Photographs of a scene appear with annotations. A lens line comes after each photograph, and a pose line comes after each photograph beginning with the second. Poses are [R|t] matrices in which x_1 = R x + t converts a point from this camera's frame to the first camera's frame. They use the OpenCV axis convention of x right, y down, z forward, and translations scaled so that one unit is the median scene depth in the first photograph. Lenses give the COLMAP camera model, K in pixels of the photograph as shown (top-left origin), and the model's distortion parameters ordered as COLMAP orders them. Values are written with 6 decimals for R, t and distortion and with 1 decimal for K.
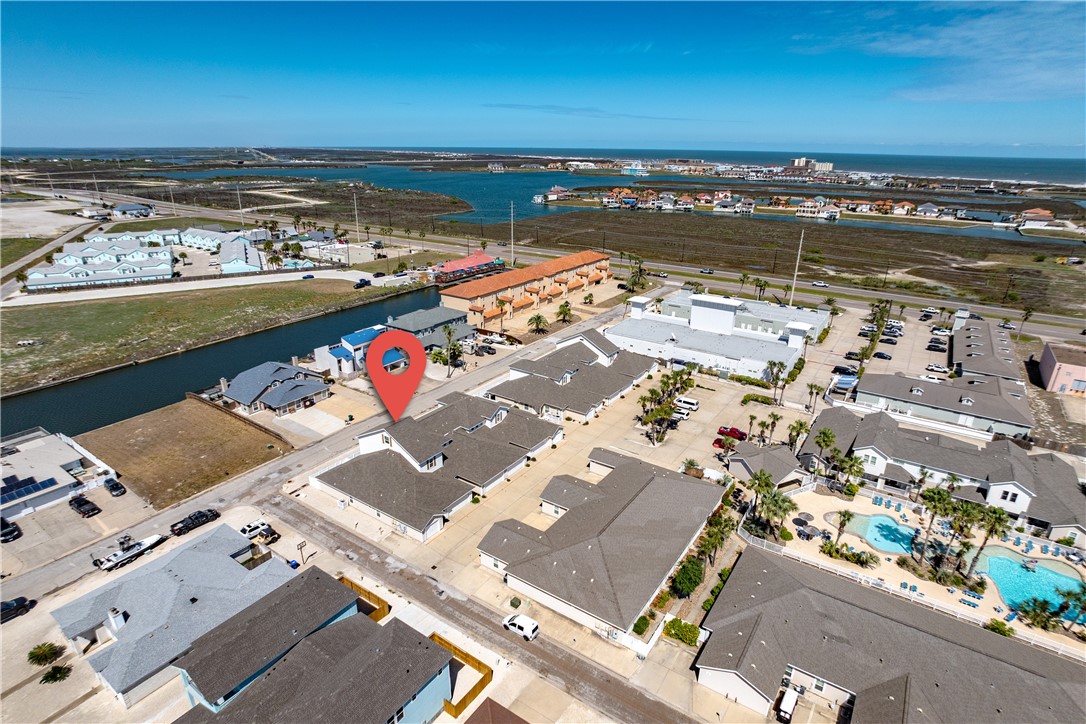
lens RADIAL K [[581.2, 0, 545.6], [0, 581.2, 360.4], [0, 0, 1]] dist [-0.029091, 0.001333]
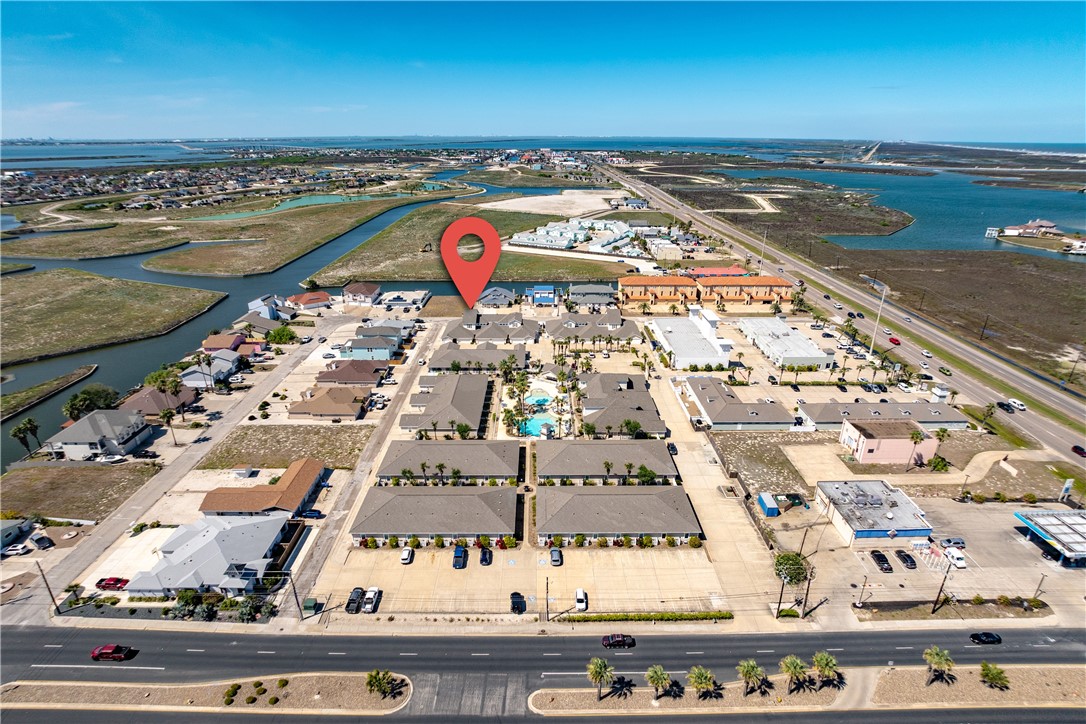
lens RADIAL K [[581.2, 0, 540.1], [0, 581.2, 364.4], [0, 0, 1]] dist [-0.029091, 0.001333]
pose [[0.568639, 0.297060, -0.767076, 1.189717], [-0.283313, 0.946188, 0.156401, -0.093032], [0.772259, 0.128387, 0.622200, -0.212572]]
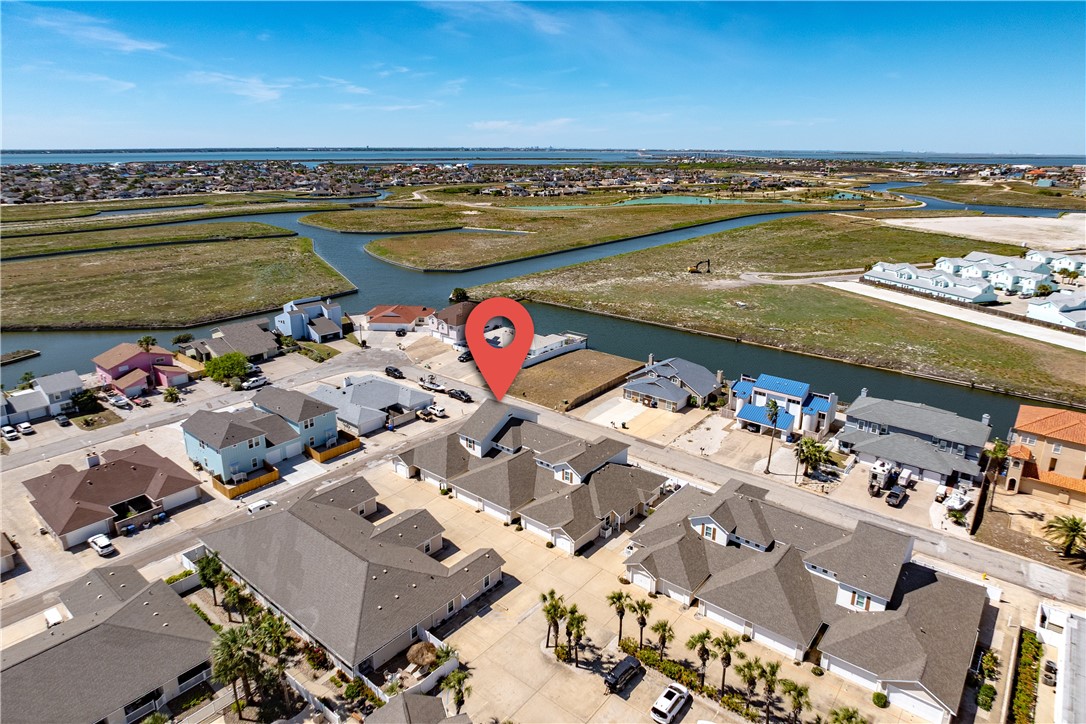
lens RADIAL K [[657.1, 0, 542.3], [0, 657.1, 310.5], [0, 0, 1]] dist [-0.021528, -0.004579]
pose [[-0.084482, 0.232820, -0.968844, 0.510228], [-0.353301, 0.902149, 0.247600, -0.219124], [0.931687, 0.363211, 0.006040, 0.593887]]
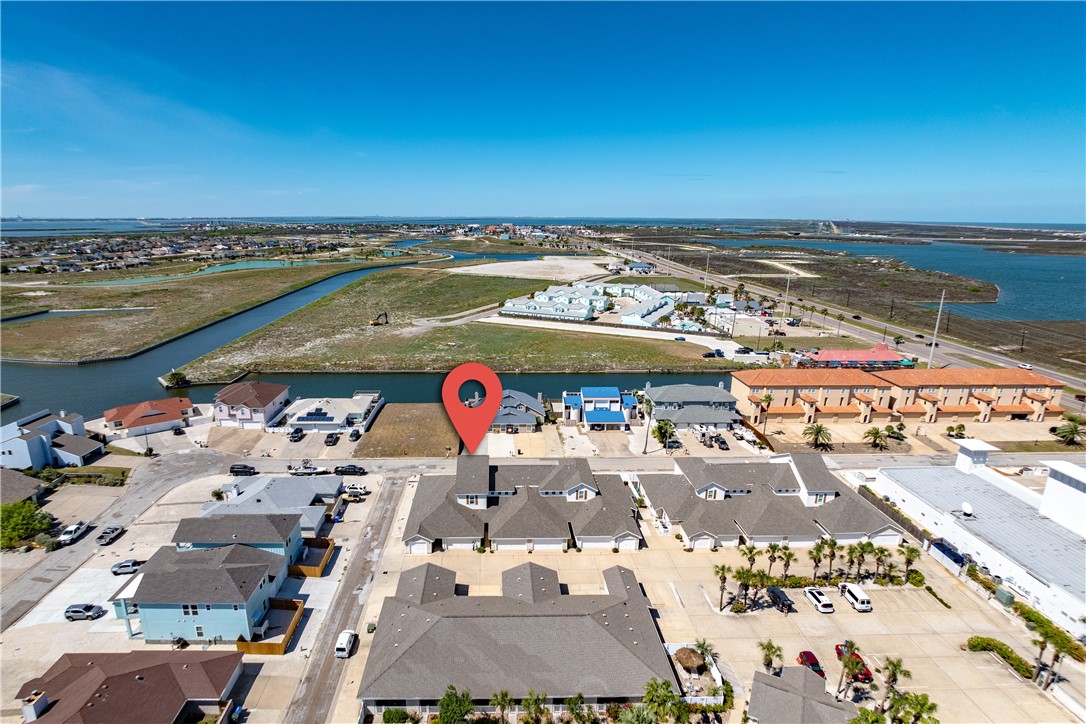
lens RADIAL K [[581.2, 0, 505.3], [0, 581.2, 370.8], [0, 0, 1]] dist [-0.029091, 0.001333]
pose [[0.579693, 0.204560, -0.788740, 0.369984], [-0.281864, 0.958559, 0.041444, -0.066491], [0.764532, 0.198293, 0.613328, 0.196247]]
